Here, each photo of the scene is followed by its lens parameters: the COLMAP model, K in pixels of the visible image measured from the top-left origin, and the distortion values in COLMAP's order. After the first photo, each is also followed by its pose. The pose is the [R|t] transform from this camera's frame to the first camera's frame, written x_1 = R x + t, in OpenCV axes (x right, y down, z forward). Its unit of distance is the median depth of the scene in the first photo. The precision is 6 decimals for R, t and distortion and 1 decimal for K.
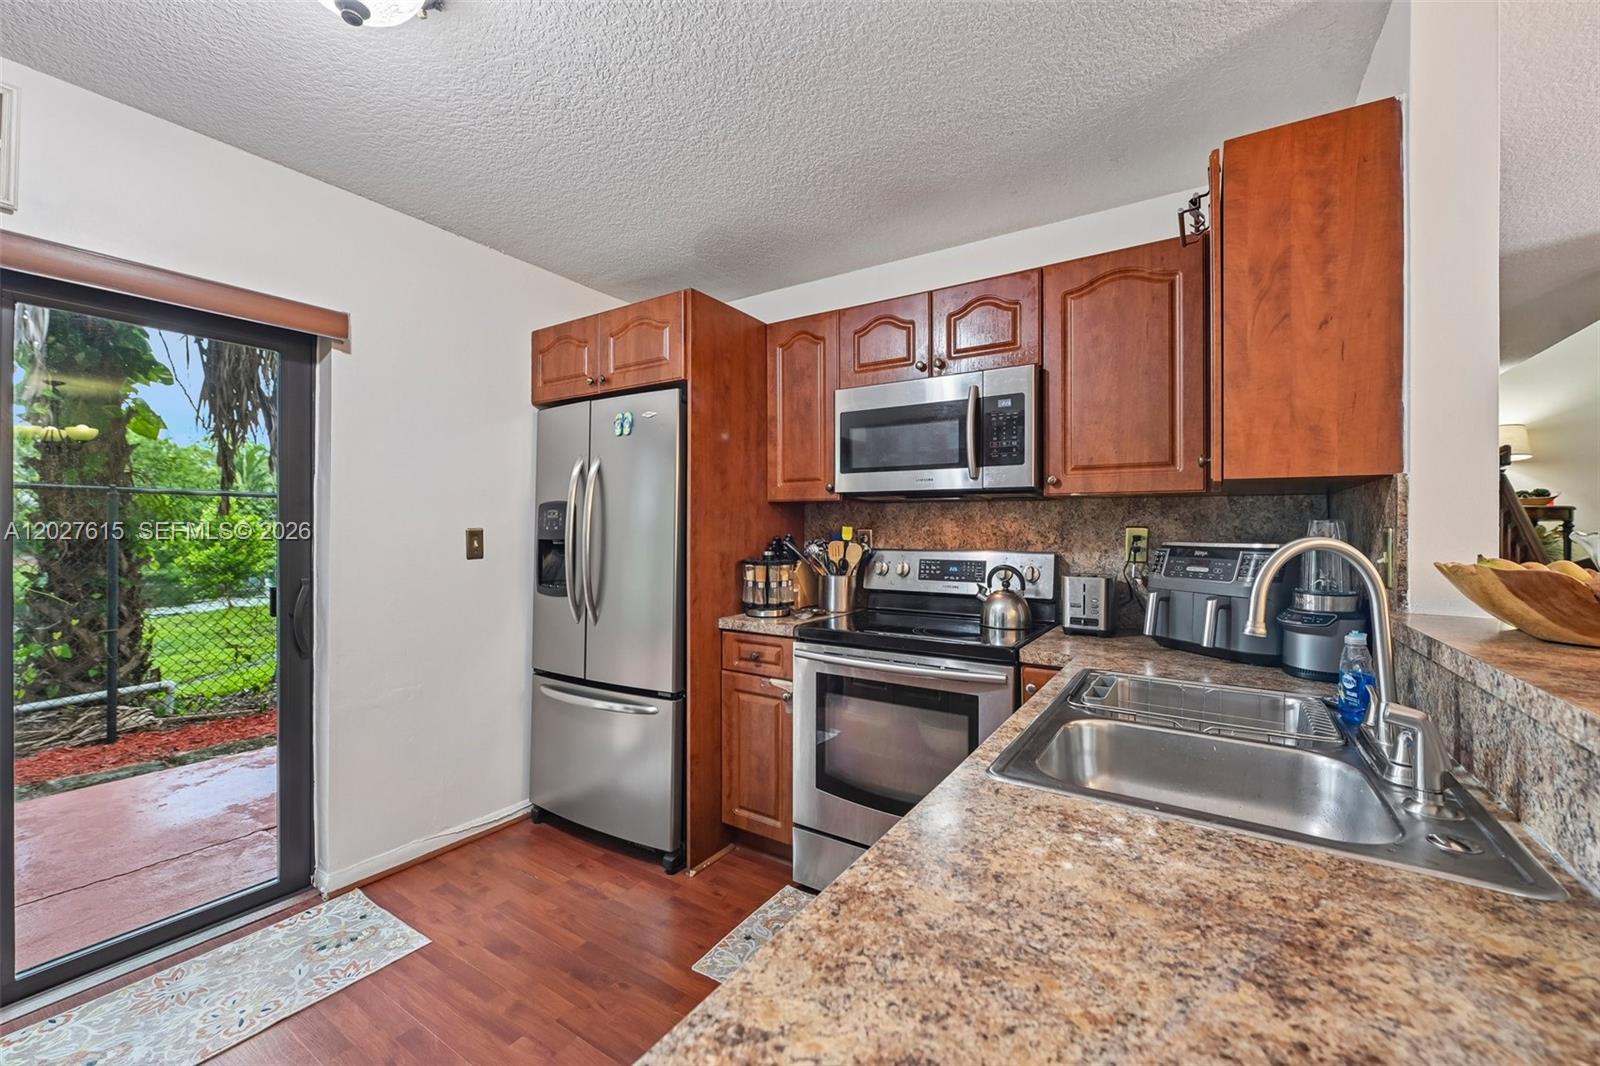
lens RADIAL K [[633.7, 0, 801.1], [0, 633.7, 532.6], [0, 0, 1]] dist [-0.014304, 0.000809]
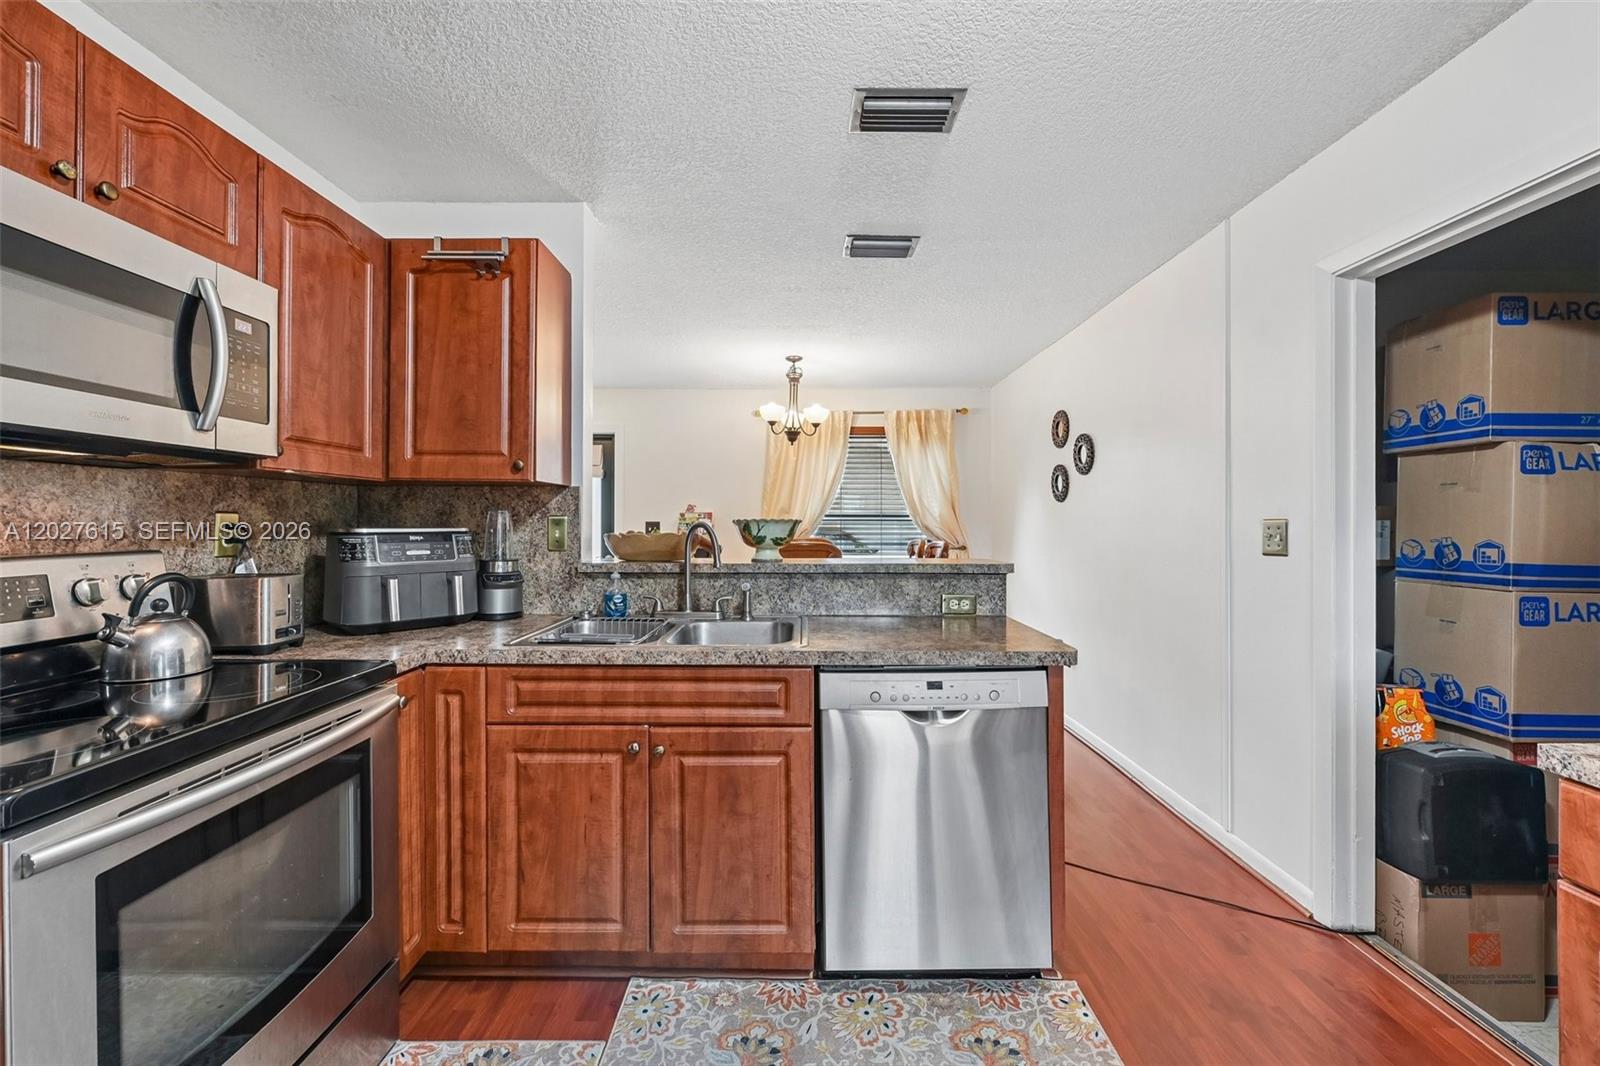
lens RADIAL K [[633.7, 0, 795.0], [0, 633.7, 520.3], [0, 0, 1]] dist [-0.014304, 0.000809]
pose [[-0.543825, -0.004505, 0.839187, -0.522040], [0.000050, 0.999985, 0.005400, -0.003100], [-0.839199, 0.002978, -0.543817, 0.824435]]
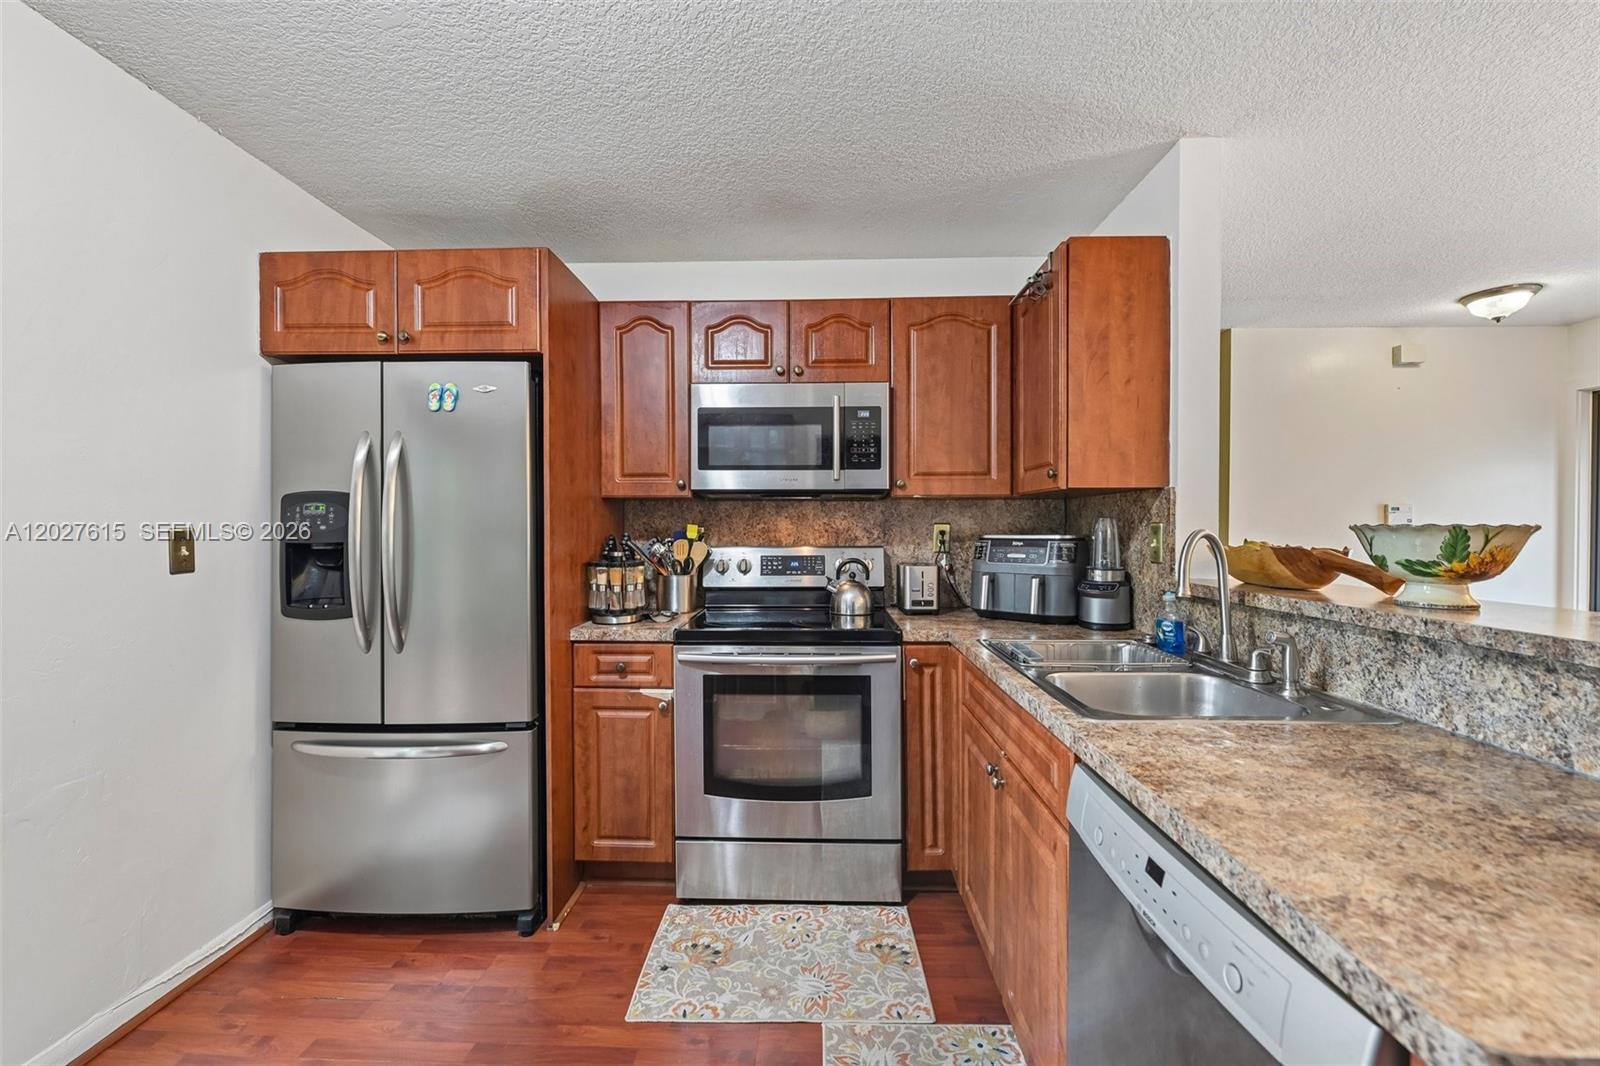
lens RADIAL K [[633.7, 0, 800.7], [0, 633.7, 533.4], [0, 0, 1]] dist [-0.014304, 0.000809]
pose [[0.853172, -0.010452, 0.521525, -0.342362], [0.009032, 0.999945, 0.005264, 0.000733], [-0.521551, 0.000219, 0.853220, 0.093300]]
